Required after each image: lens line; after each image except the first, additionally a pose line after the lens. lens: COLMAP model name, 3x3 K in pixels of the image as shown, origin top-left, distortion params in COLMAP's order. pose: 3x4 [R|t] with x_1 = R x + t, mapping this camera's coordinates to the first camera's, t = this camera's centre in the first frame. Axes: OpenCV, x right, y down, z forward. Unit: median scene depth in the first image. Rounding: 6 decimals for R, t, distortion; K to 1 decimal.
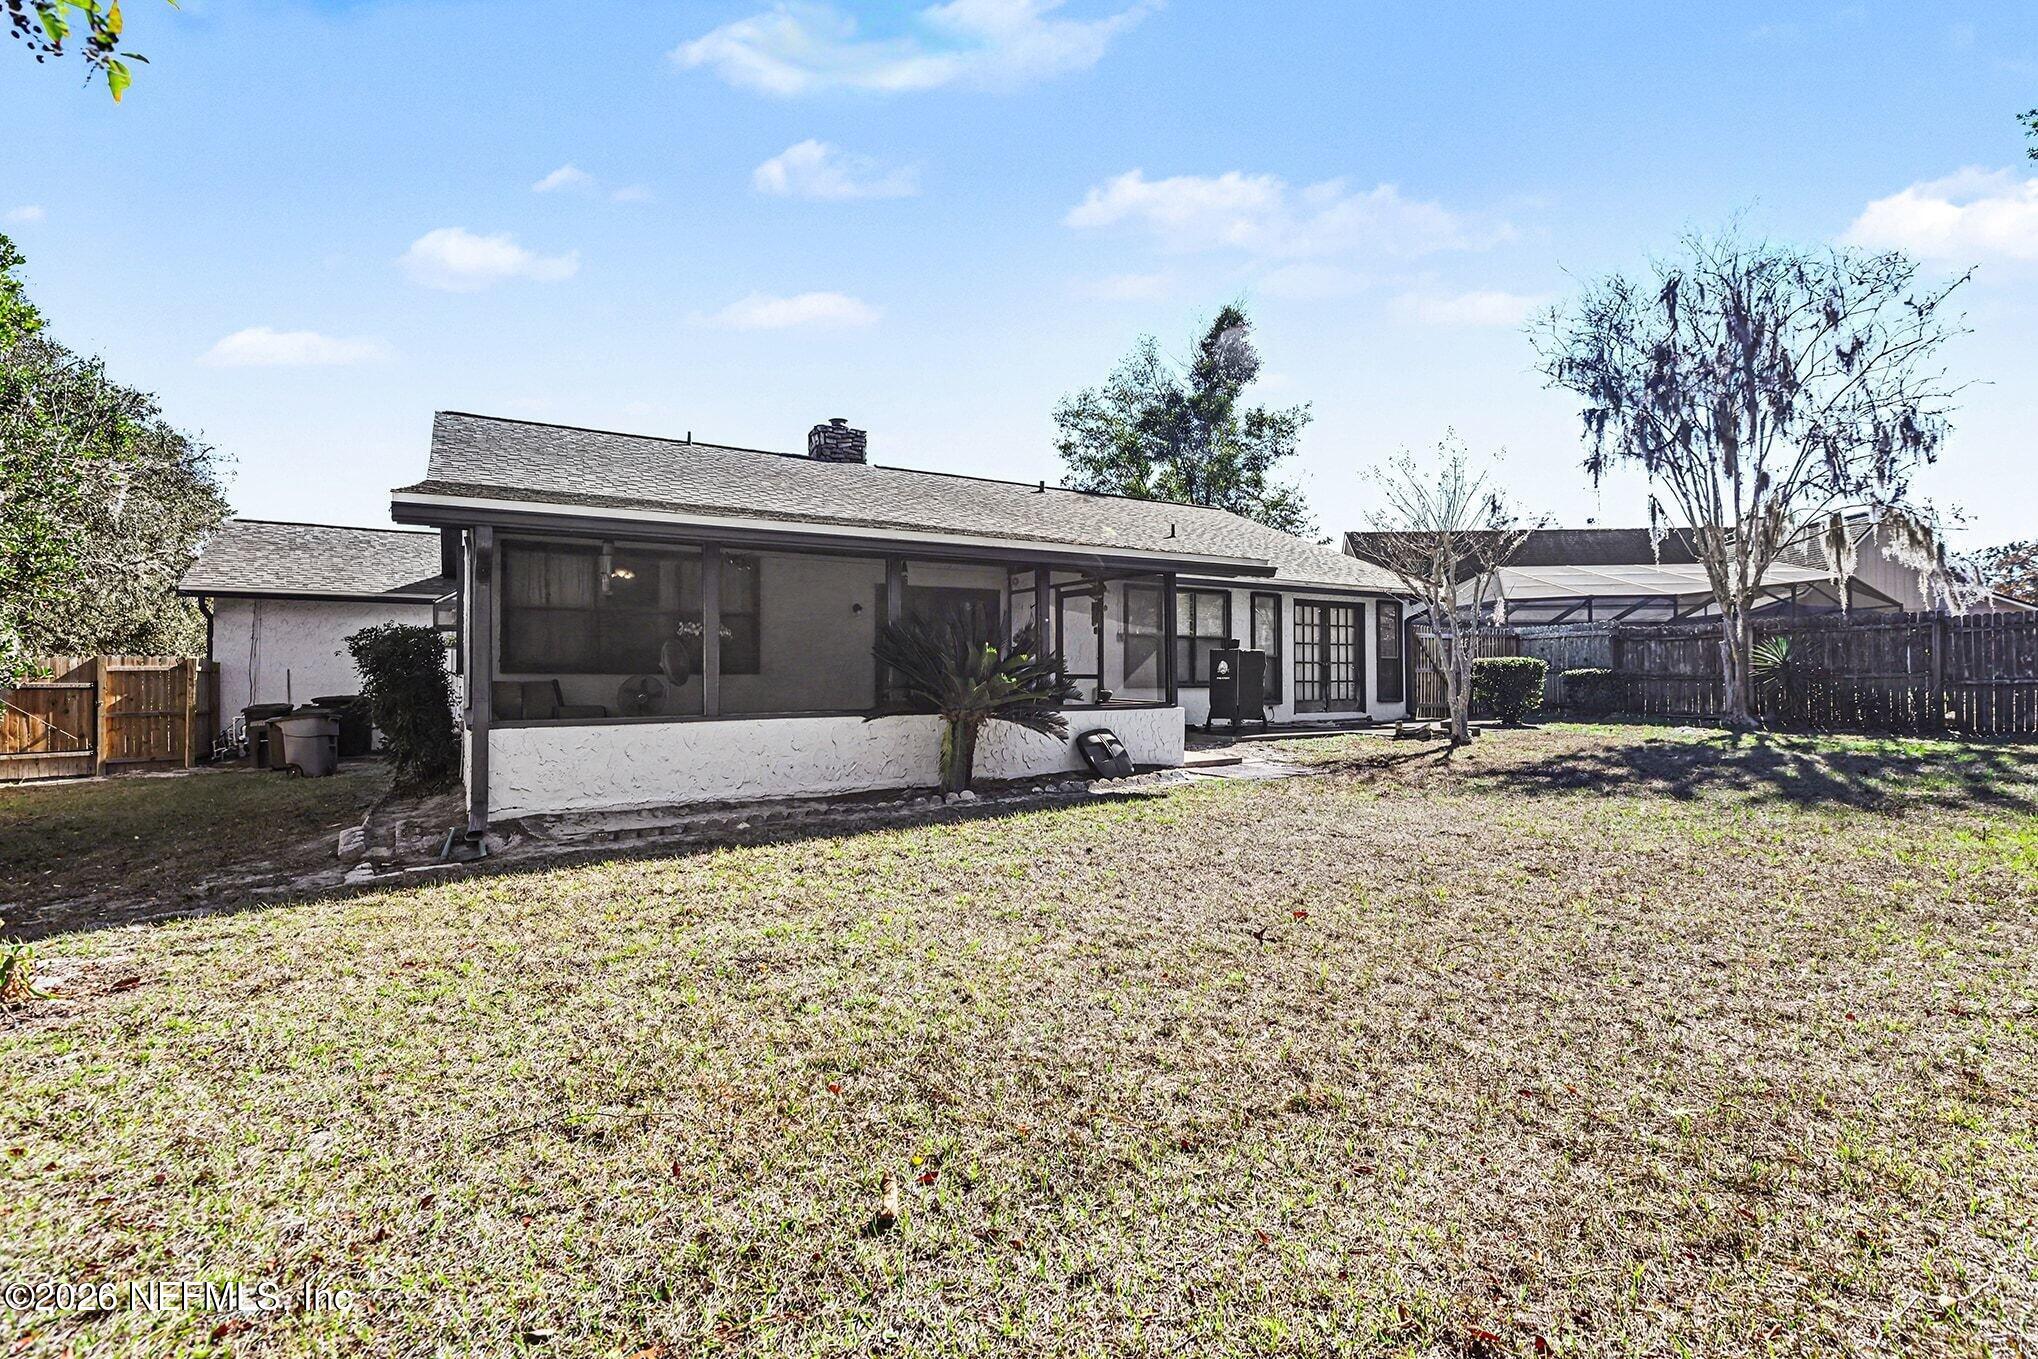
lens RADIAL K [[918.4, 0, 1031.6], [0, 918.4, 670.3], [0, 0, 1]] dist [-0.001700, -0.000183]
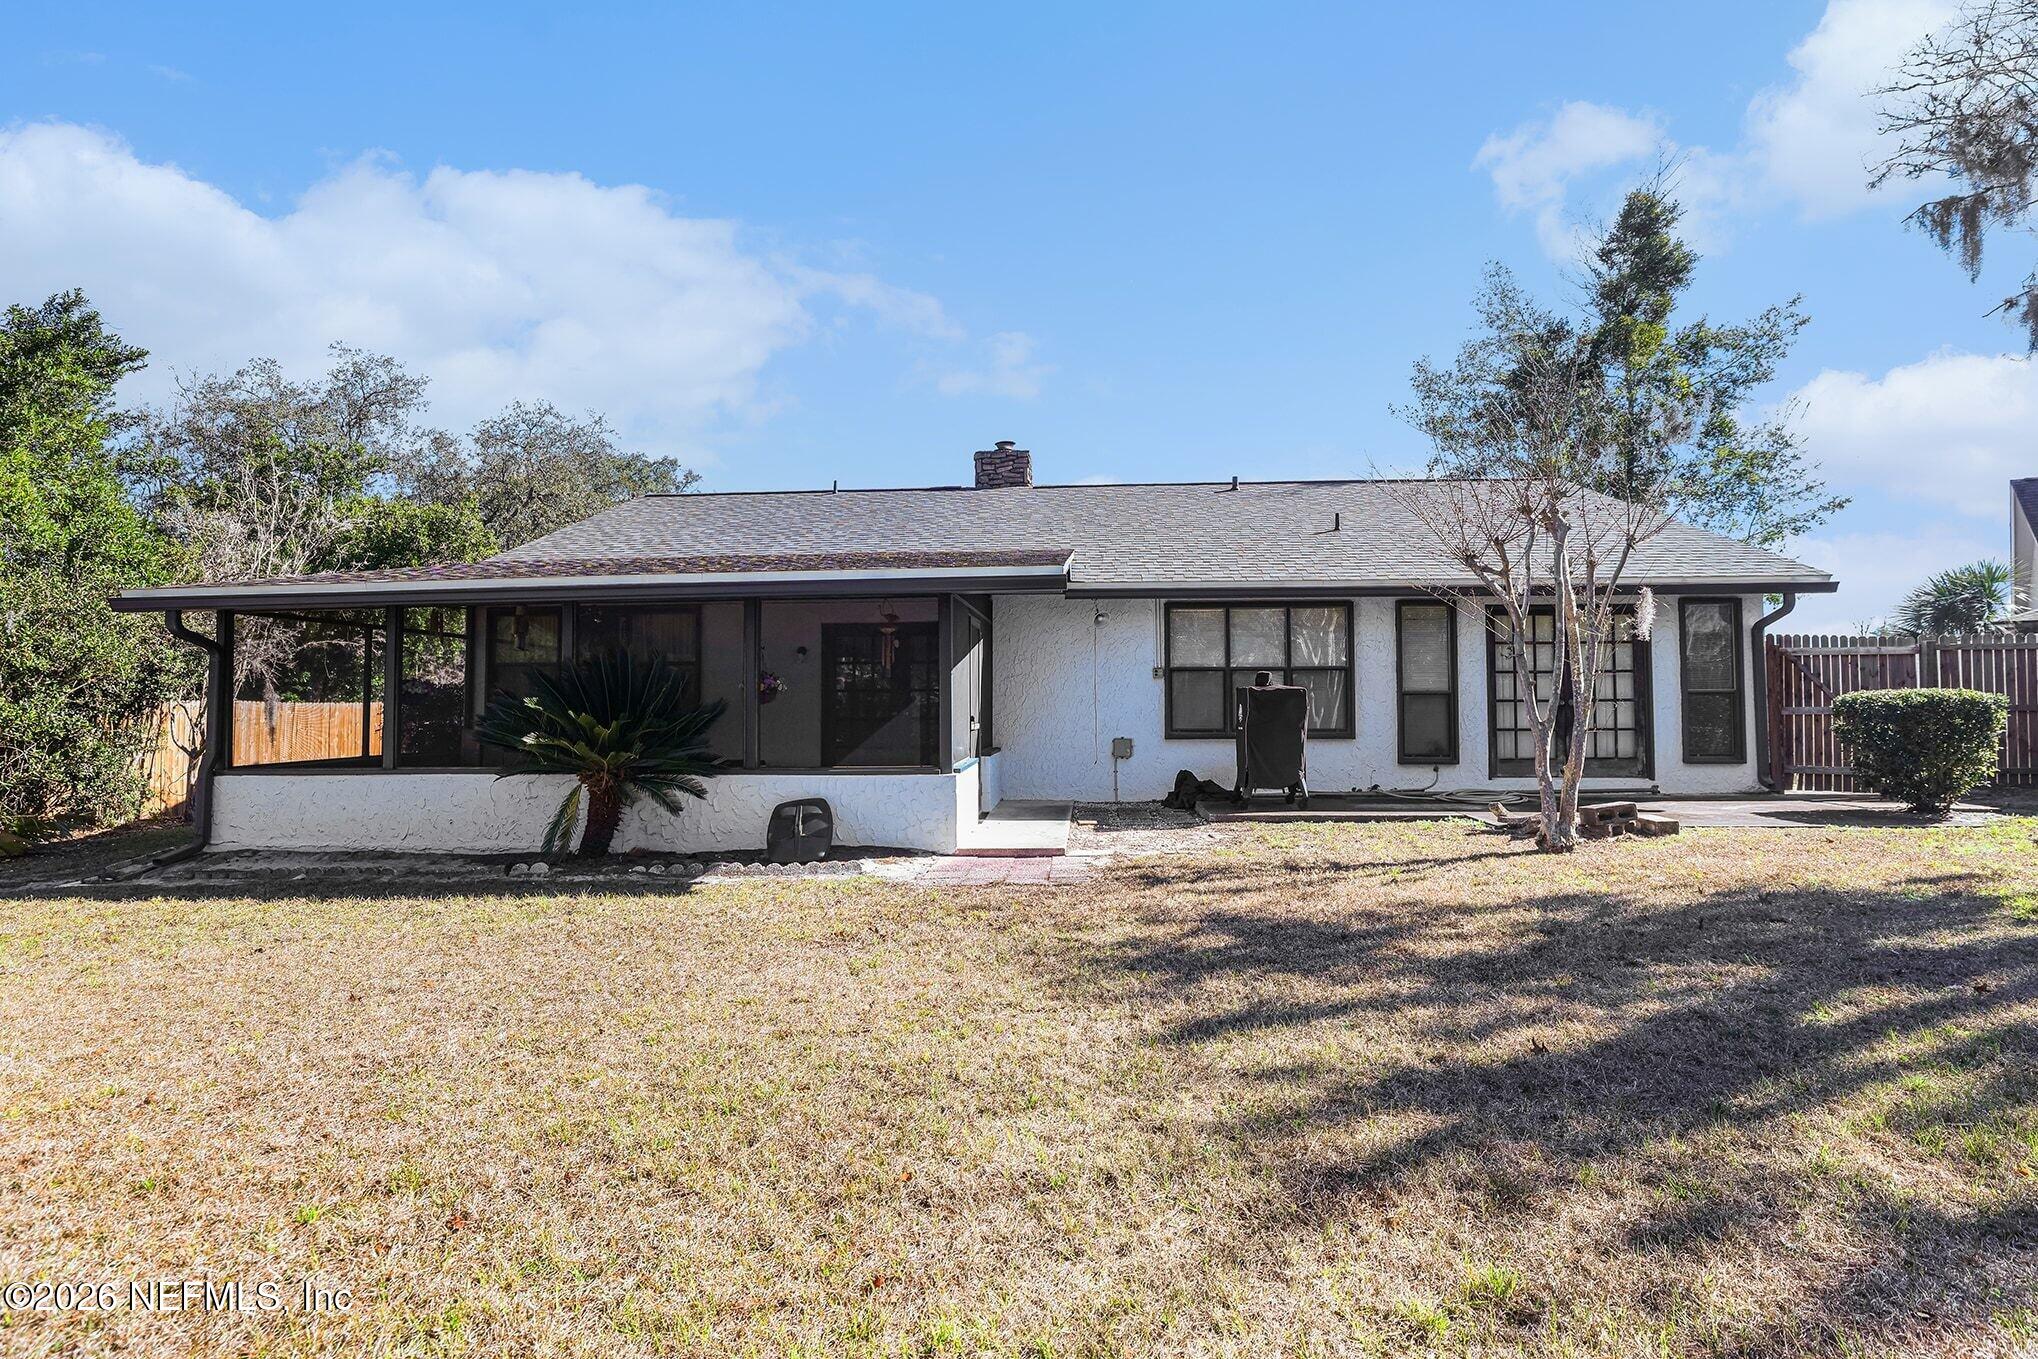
lens RADIAL K [[952.9, 0, 1019.1], [0, 952.9, 709.9], [0, 0, 1]] dist [-0.043727, 0.000066]
pose [[0.814722, -0.002143, -0.579848, 0.368013], [0.007026, 0.999956, 0.006176, -0.008830], [0.579810, -0.009105, 0.814701, 0.229841]]
